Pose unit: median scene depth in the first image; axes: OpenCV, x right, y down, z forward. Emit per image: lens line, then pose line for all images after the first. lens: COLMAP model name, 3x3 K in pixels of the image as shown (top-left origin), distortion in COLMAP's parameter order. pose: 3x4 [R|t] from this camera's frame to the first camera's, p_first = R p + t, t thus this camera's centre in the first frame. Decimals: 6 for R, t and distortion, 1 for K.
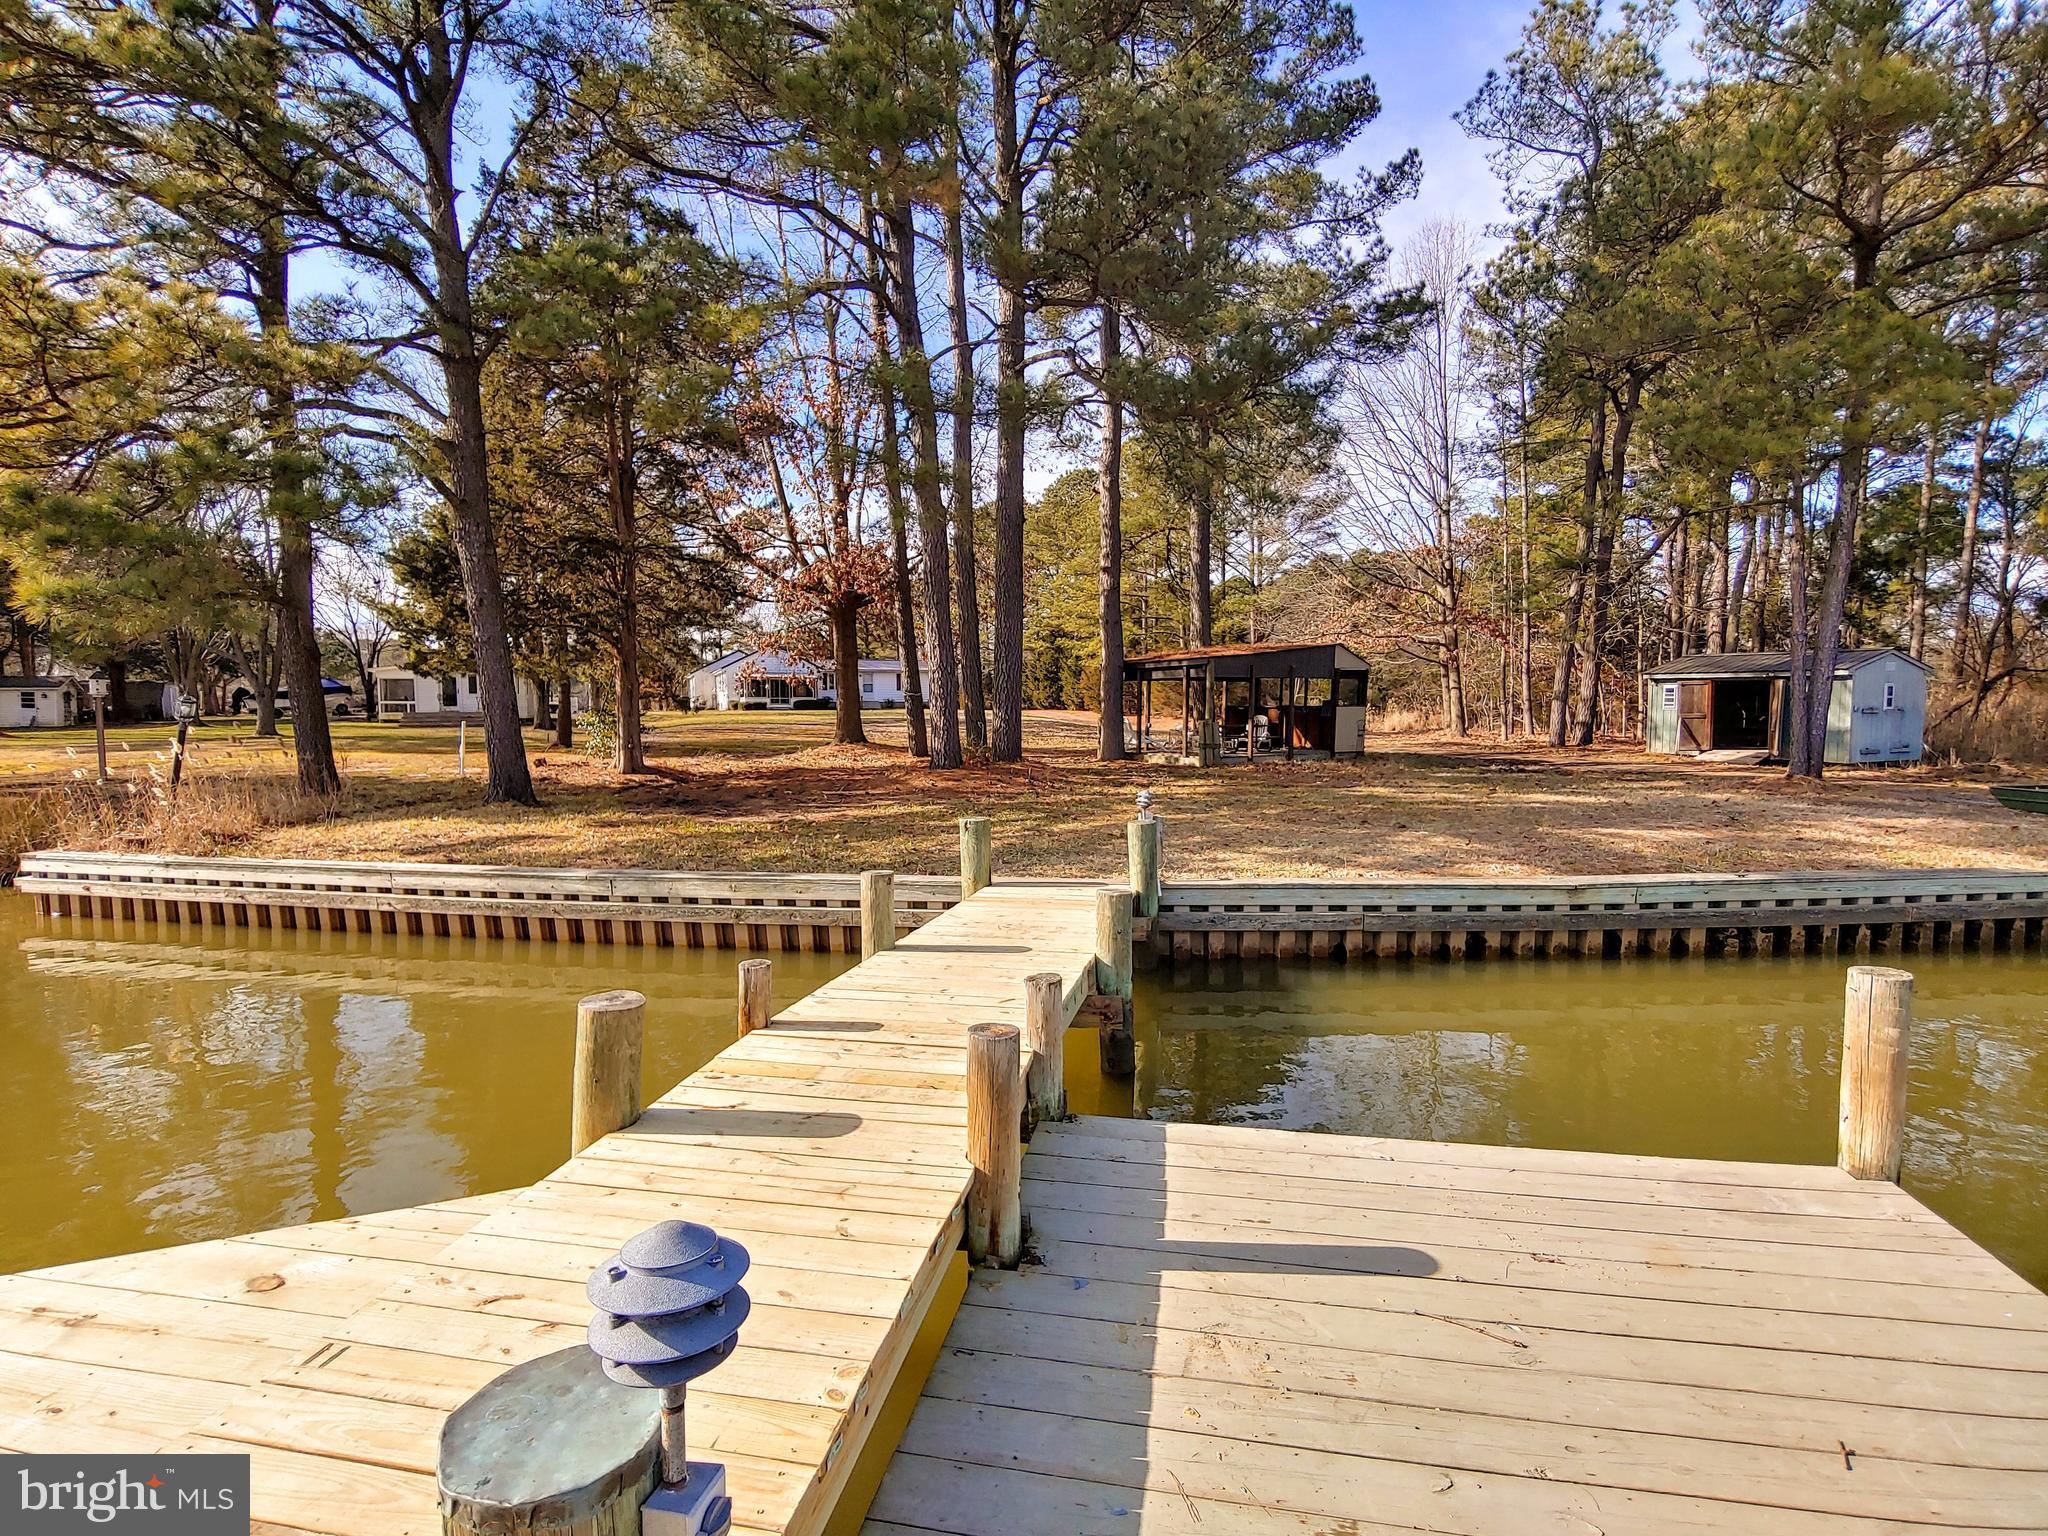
lens RADIAL K [[997.2, 0, 1036.7], [0, 997.2, 777.3], [0, 0, 1]] dist [-0.015786, 0.000639]
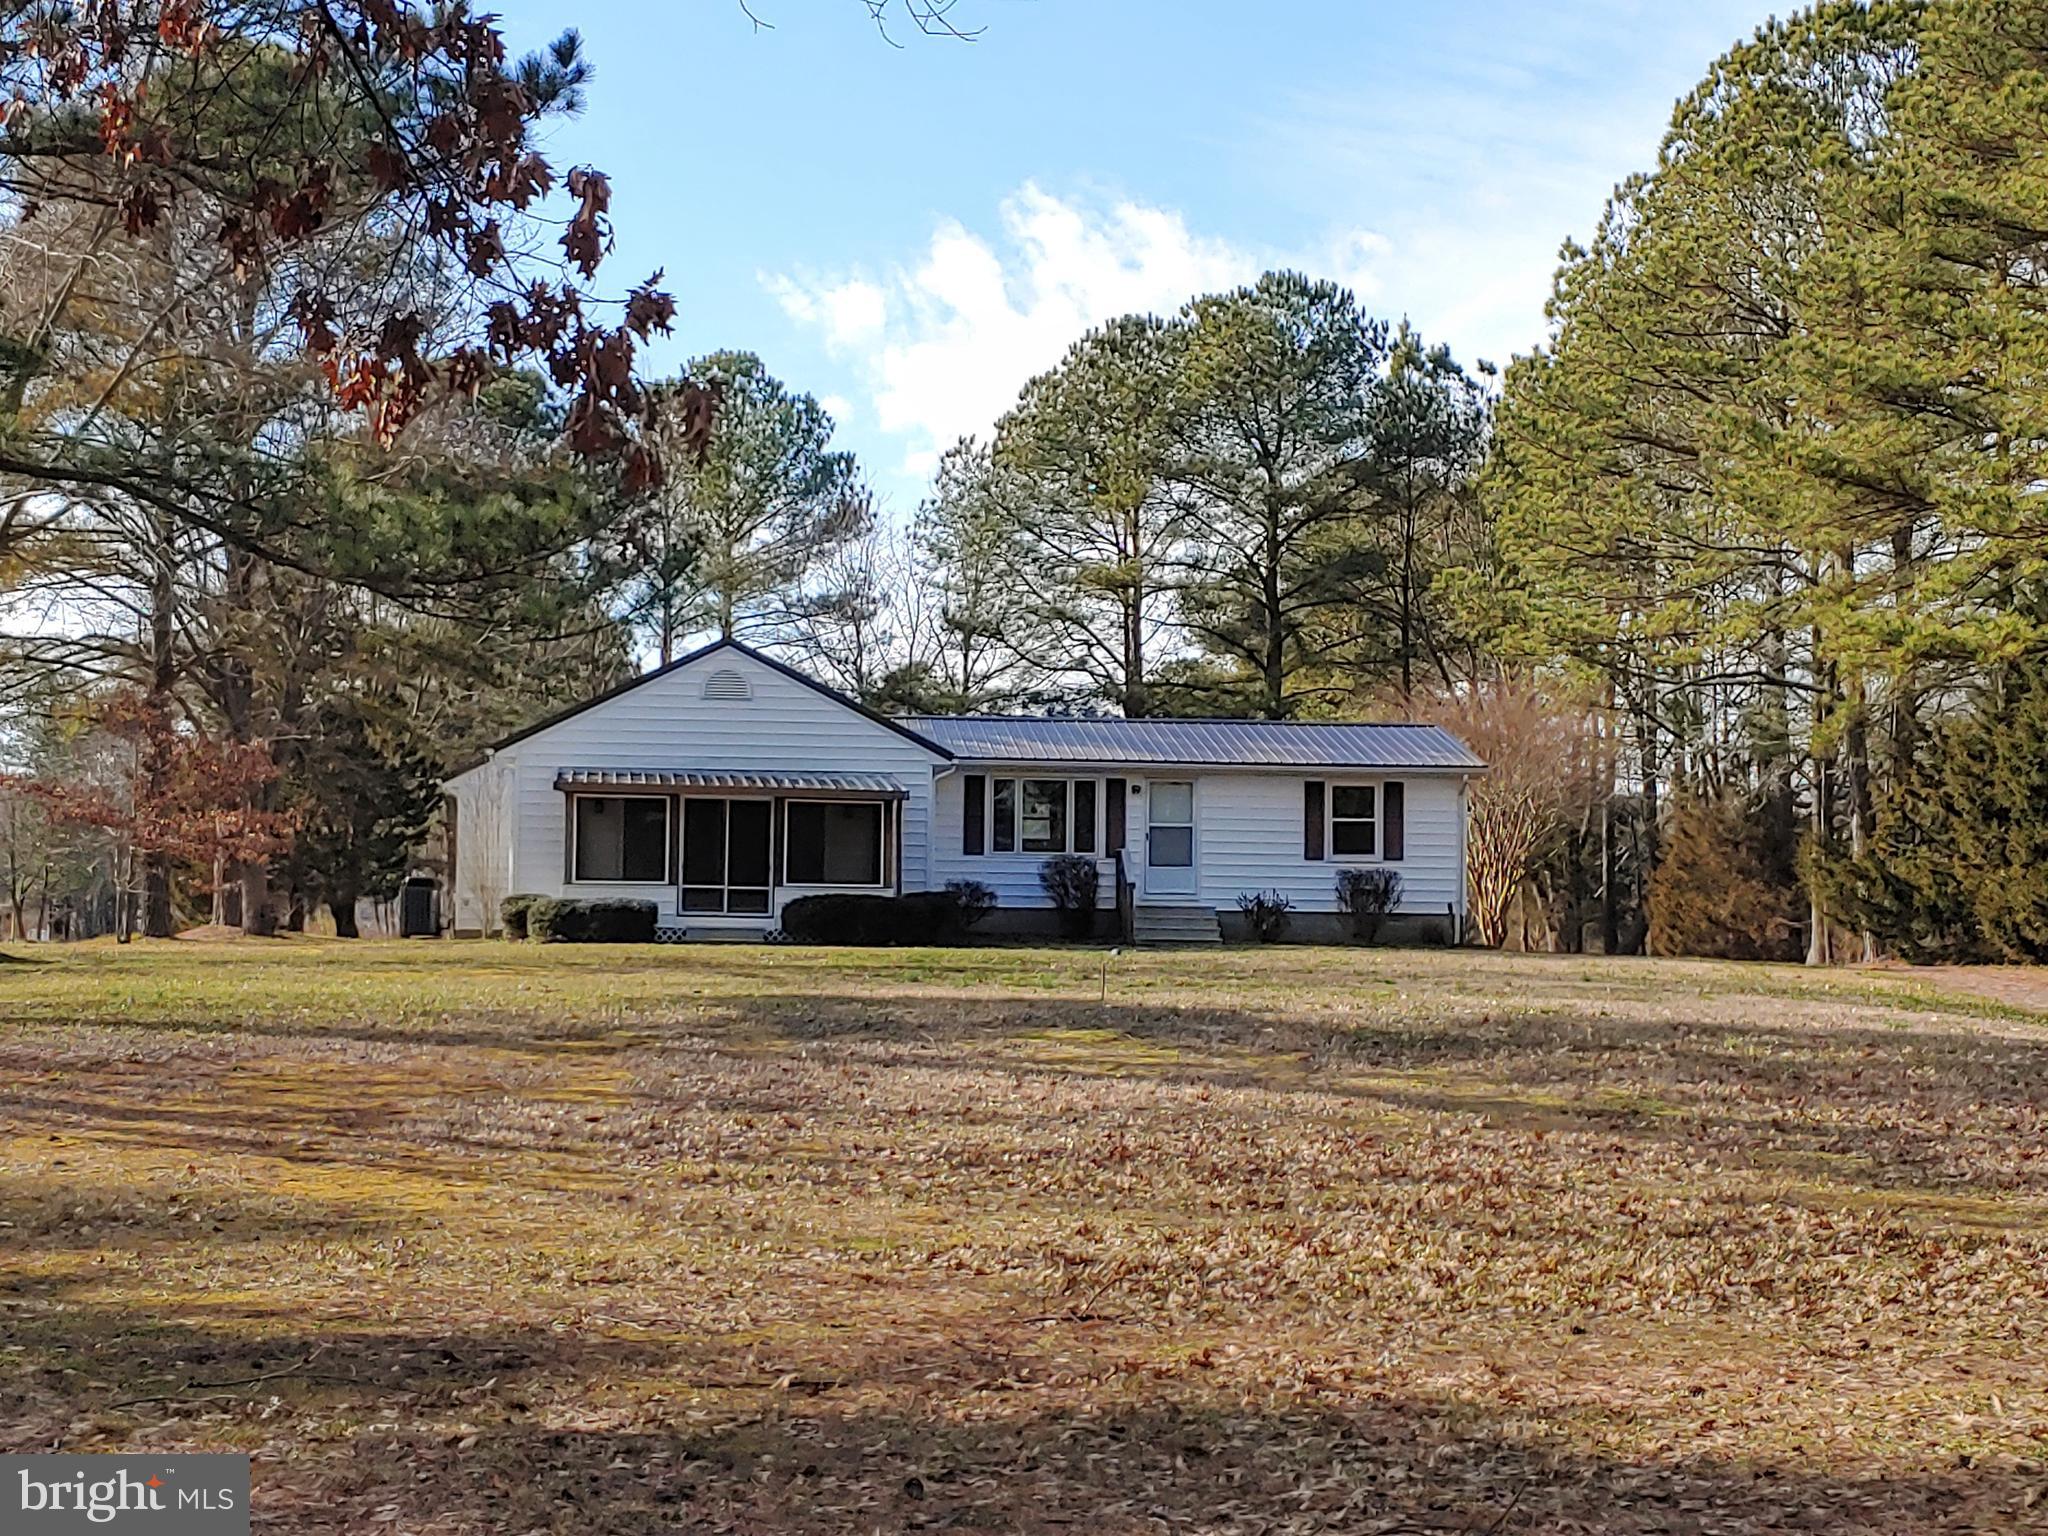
lens RADIAL K [[3288.8, 0, 1024.0], [0, 3288.8, 768.0], [0, 0, 1]] dist [0.006082, 0.002253]
pose [[0.955031, 0.002947, -0.296493, 0.051636], [-0.038434, 0.992745, -0.113931, -0.111936], [0.294006, 0.120203, 0.948215, 1.448937]]
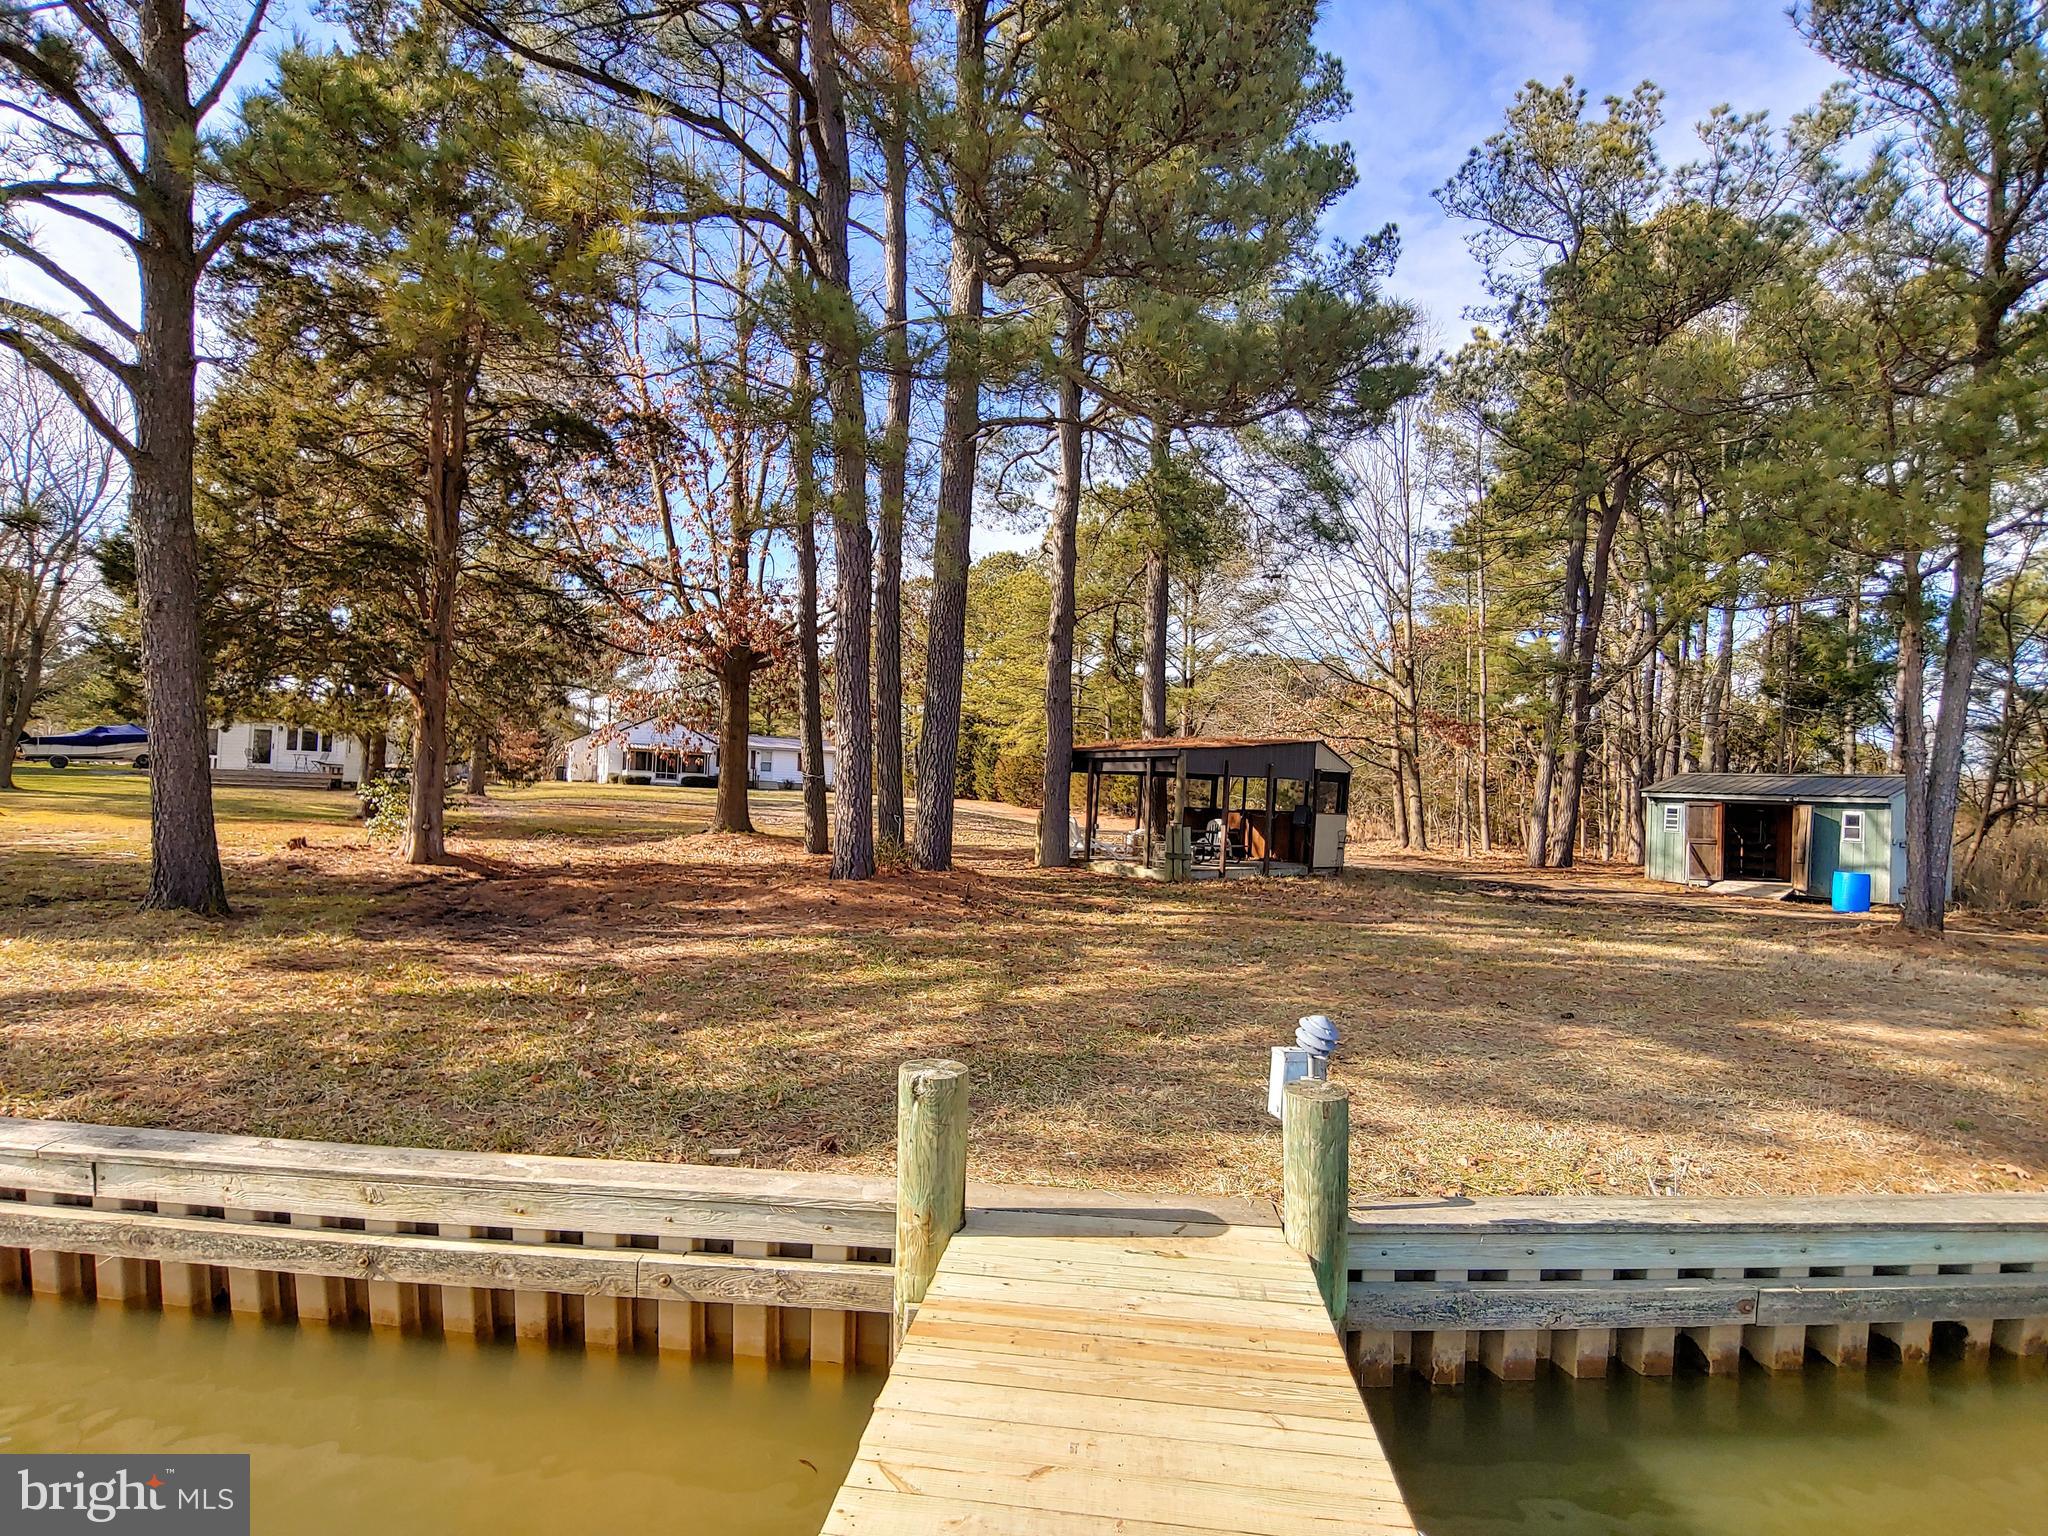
lens RADIAL K [[997.2, 0, 1036.7], [0, 997.2, 777.3], [0, 0, 1]] dist [-0.015786, 0.000639]
pose [[0.994246, 0.048023, 0.095754, -0.031202], [-0.039230, 0.995014, -0.091693, -0.021551], [-0.099680, 0.087409, 0.991173, 0.259967]]
